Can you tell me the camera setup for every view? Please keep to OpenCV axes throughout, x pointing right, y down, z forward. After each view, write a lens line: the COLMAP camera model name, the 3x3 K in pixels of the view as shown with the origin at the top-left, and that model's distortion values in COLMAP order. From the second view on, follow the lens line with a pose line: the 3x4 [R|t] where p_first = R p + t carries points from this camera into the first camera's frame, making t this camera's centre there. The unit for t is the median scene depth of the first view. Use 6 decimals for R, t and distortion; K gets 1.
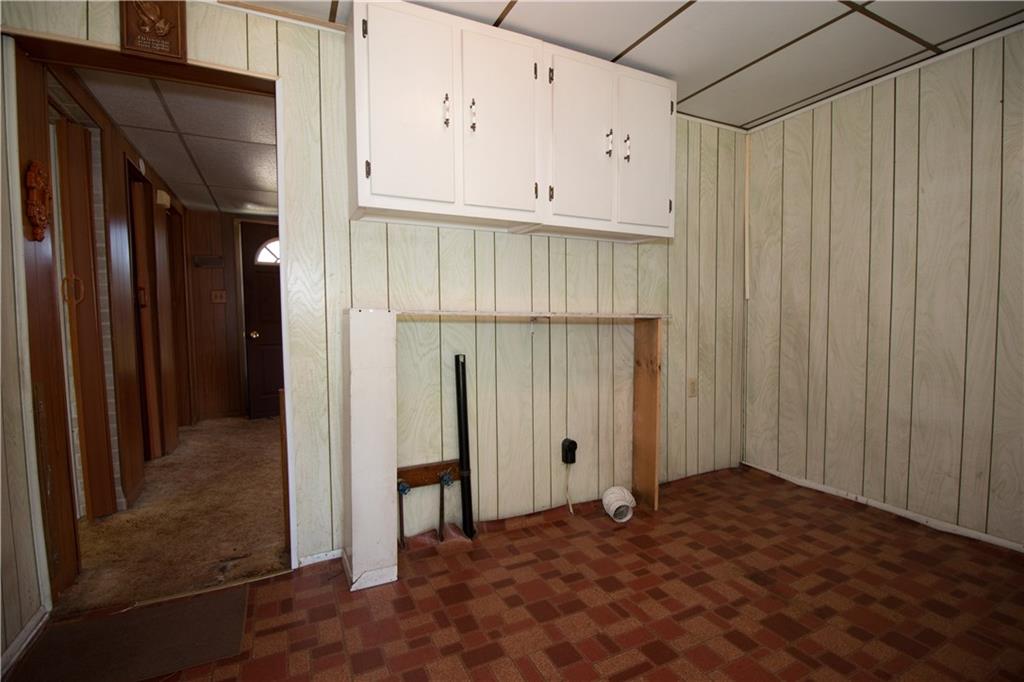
lens RADIAL K [[477.9, 0, 513.2], [0, 477.9, 343.5], [0, 0, 1]] dist [-0.009808, -0.008349]
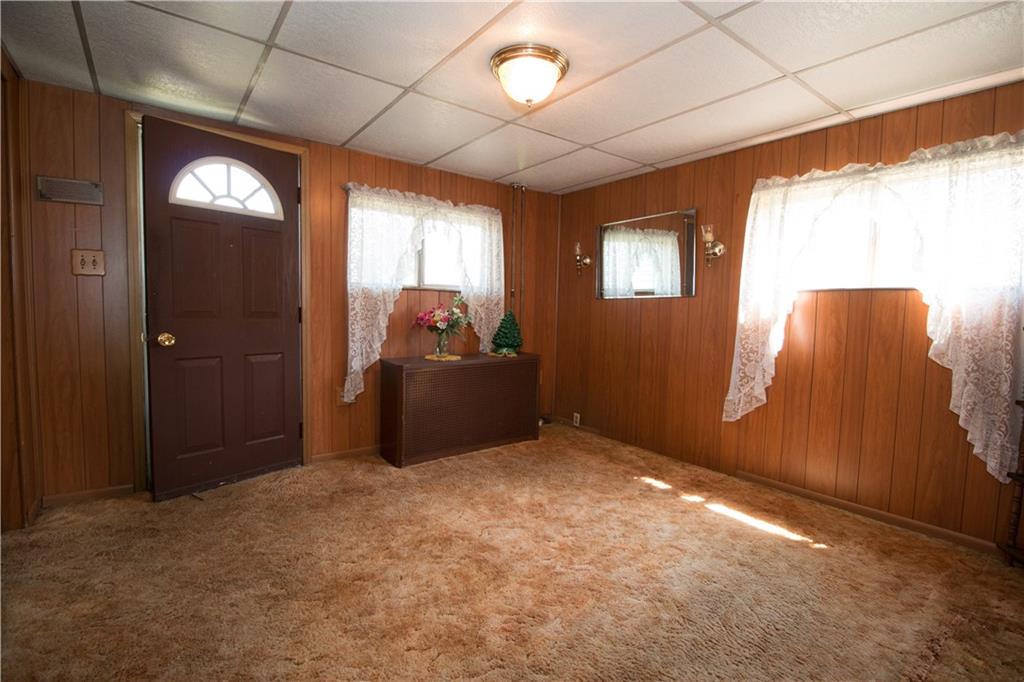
lens RADIAL K [[477.9, 0, 511.9], [0, 477.9, 339.8], [0, 0, 1]] dist [-0.009808, -0.008349]
pose [[0.982187, 0.018032, 0.187037, -0.272784], [-0.018733, 0.999823, 0.001983, -0.025676], [-0.186968, -0.005451, 0.982351, 0.426950]]
